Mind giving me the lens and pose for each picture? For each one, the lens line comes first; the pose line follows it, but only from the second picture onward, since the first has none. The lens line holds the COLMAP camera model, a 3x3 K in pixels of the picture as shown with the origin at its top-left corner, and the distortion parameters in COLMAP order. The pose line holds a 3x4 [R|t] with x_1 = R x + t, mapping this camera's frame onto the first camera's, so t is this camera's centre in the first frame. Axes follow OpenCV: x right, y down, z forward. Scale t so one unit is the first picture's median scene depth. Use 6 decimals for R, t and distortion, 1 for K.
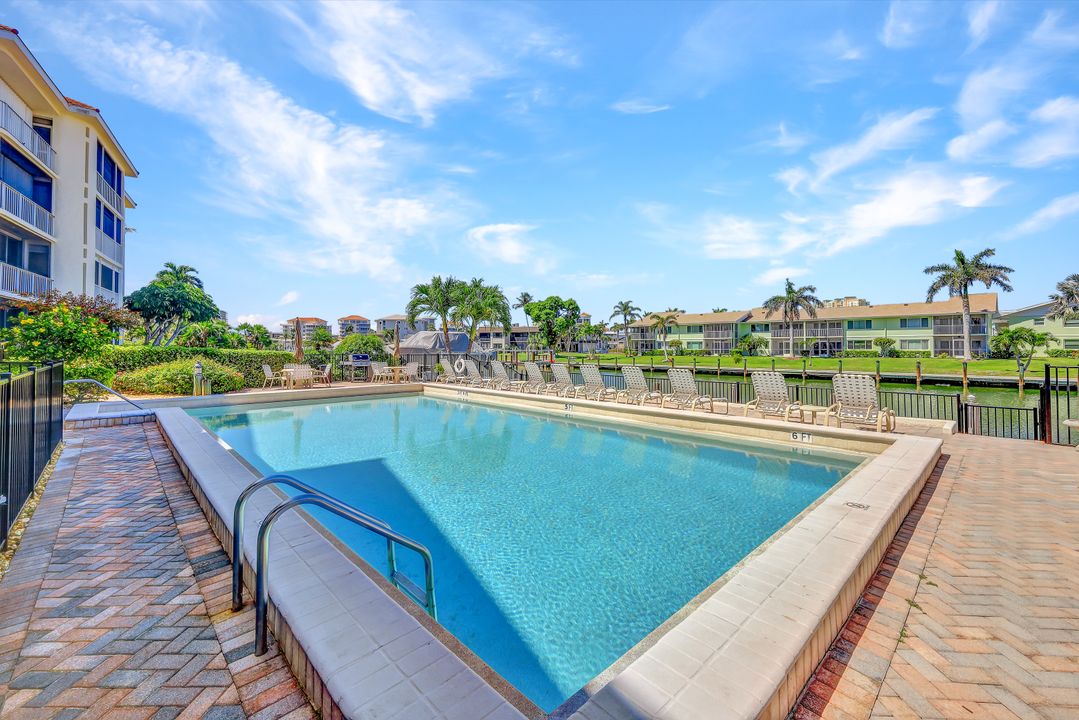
lens RADIAL K [[444.0, 0, 539.5], [0, 444.0, 360.0], [0, 0, 1]] dist [0.000404, -0.000010]
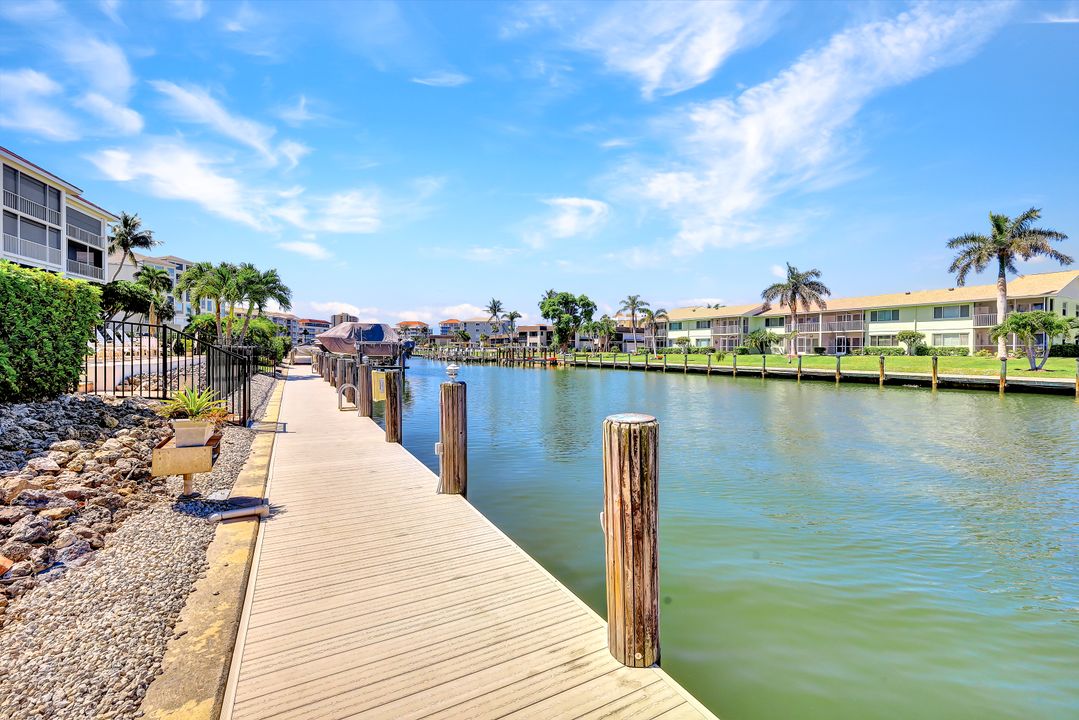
lens RADIAL K [[444.0, 0, 539.5], [0, 444.0, 360.0], [0, 0, 1]] dist [0.000404, -0.000010]
pose [[0.970673, 0.013670, -0.240016, 0.304933], [-0.015757, 0.999853, -0.006780, 0.016972], [0.239888, 0.010363, 0.970745, 0.061374]]
